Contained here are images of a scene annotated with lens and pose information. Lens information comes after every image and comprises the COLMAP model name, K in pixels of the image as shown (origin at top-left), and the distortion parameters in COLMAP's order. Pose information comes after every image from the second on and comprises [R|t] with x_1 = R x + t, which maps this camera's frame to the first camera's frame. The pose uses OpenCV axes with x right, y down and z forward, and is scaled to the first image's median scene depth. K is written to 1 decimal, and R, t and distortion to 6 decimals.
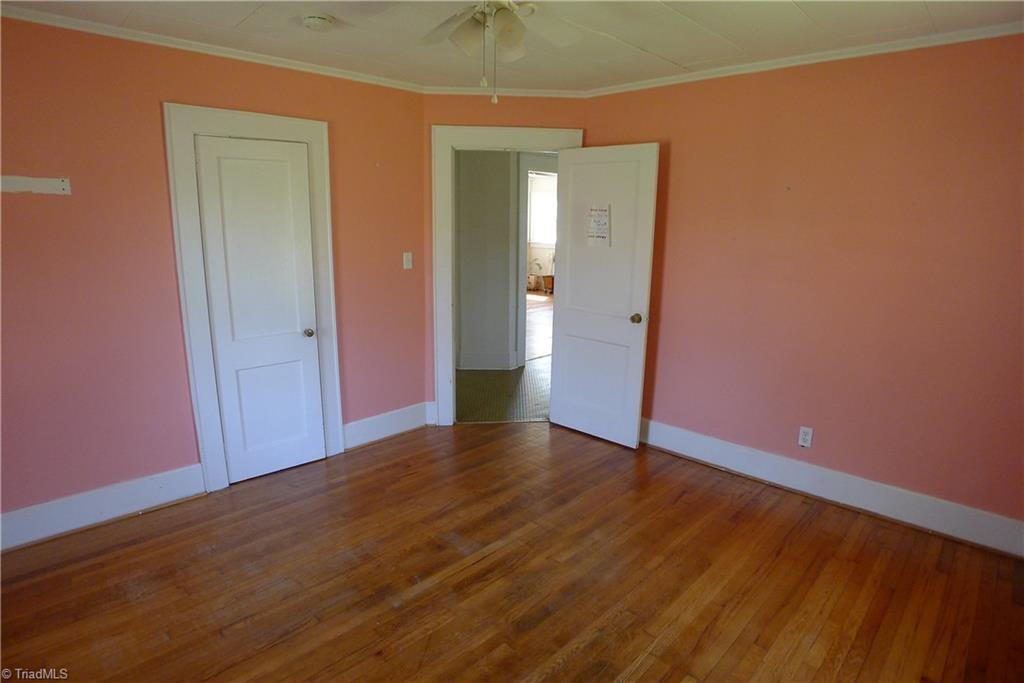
lens RADIAL K [[544.2, 0, 510.7], [0, 544.2, 342.5], [0, 0, 1]] dist [-0.102172, 0.026588]
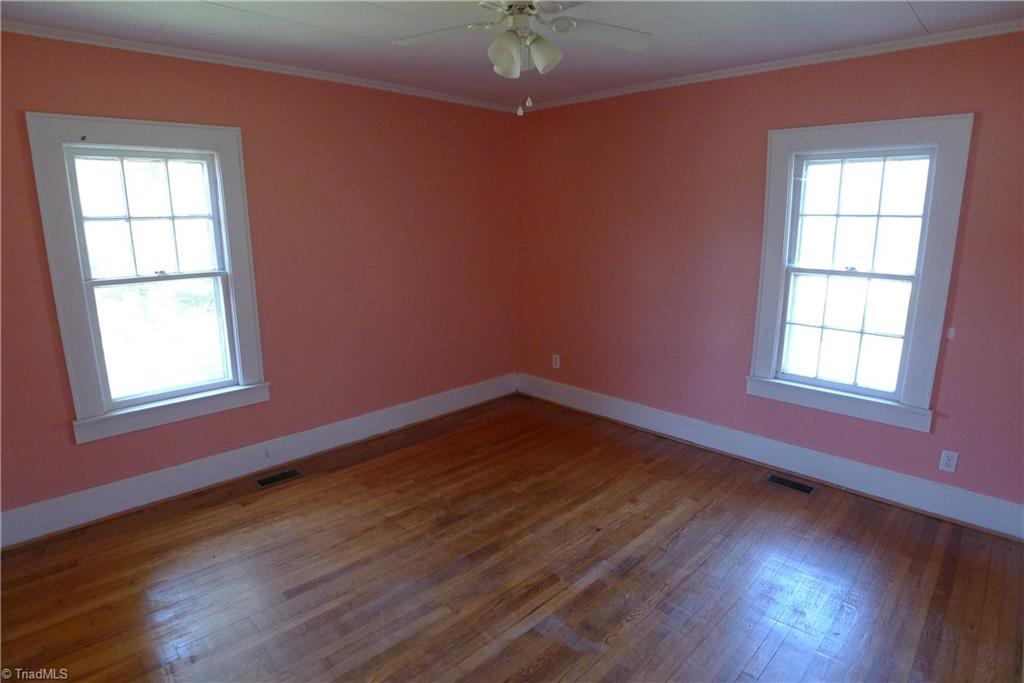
lens RADIAL K [[544.2, 0, 510.7], [0, 544.2, 342.5], [0, 0, 1]] dist [-0.102172, 0.026588]
pose [[-0.999766, -0.018532, 0.011201, -0.019036], [-0.012002, 0.904778, 0.425714, -0.377934], [-0.018023, 0.425480, -0.904788, 1.681669]]
